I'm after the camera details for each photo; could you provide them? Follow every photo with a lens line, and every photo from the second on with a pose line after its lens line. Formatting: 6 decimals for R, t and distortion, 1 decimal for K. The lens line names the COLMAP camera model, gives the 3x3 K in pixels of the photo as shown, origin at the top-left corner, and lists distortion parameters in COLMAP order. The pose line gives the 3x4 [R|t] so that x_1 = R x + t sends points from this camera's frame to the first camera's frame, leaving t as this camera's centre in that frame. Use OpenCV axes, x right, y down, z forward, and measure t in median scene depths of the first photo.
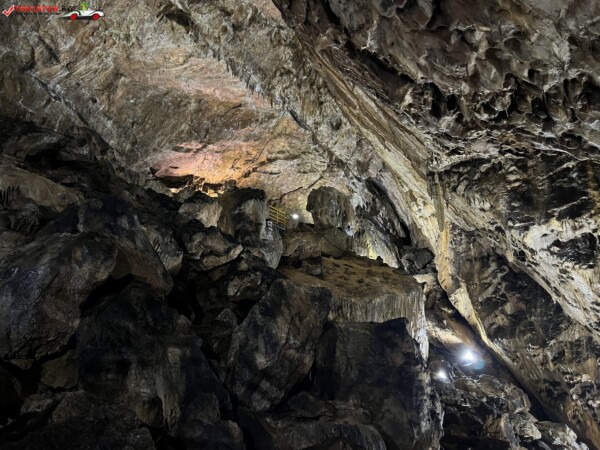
lens RADIAL K [[448.6, 0, 300.0], [0, 448.6, 225.0], [0, 0, 1]] dist [0.057433, -0.067348]
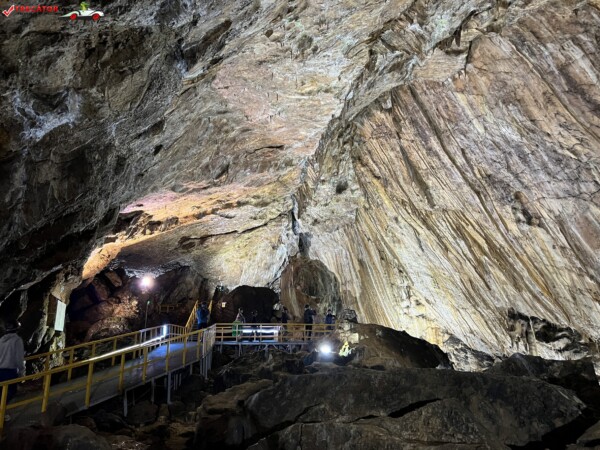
lens RADIAL K [[448.6, 0, 300.0], [0, 448.6, 225.0], [0, 0, 1]] dist [0.057433, -0.067348]
pose [[0.772387, 0.161125, 0.614375, -0.506247], [-0.207810, 0.978158, 0.004727, -0.157707], [-0.600195, -0.131324, 0.789000, 0.426170]]
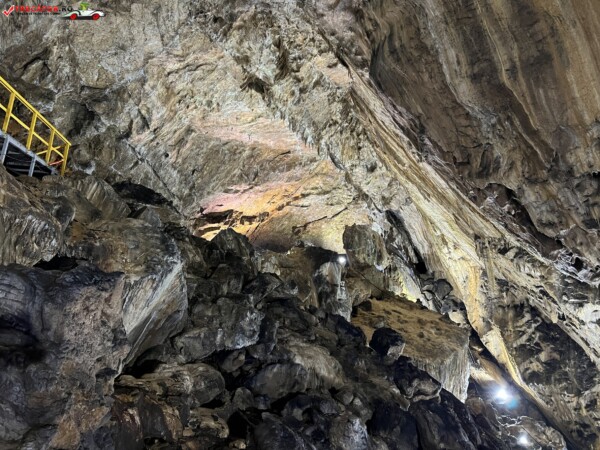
lens RADIAL K [[448.6, 0, 300.0], [0, 448.6, 225.0], [0, 0, 1]] dist [0.057433, -0.067348]
pose [[0.996421, 0.021412, 0.081773, -0.188013], [-0.024121, 0.999187, 0.032295, -0.127177], [-0.081015, -0.034152, 0.996128, -0.060788]]
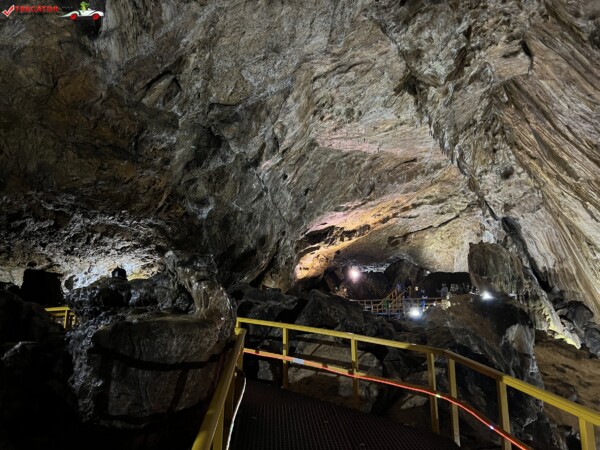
lens RADIAL K [[447.7, 0, 301.9], [0, 447.7, 222.4], [0, 0, 1]] dist [0.085646, -0.148176]
pose [[0.999613, 0.009065, 0.026301, -0.365541], [-0.011265, 0.996341, 0.084726, -0.215508], [-0.025436, -0.084990, 0.996057, 0.141072]]
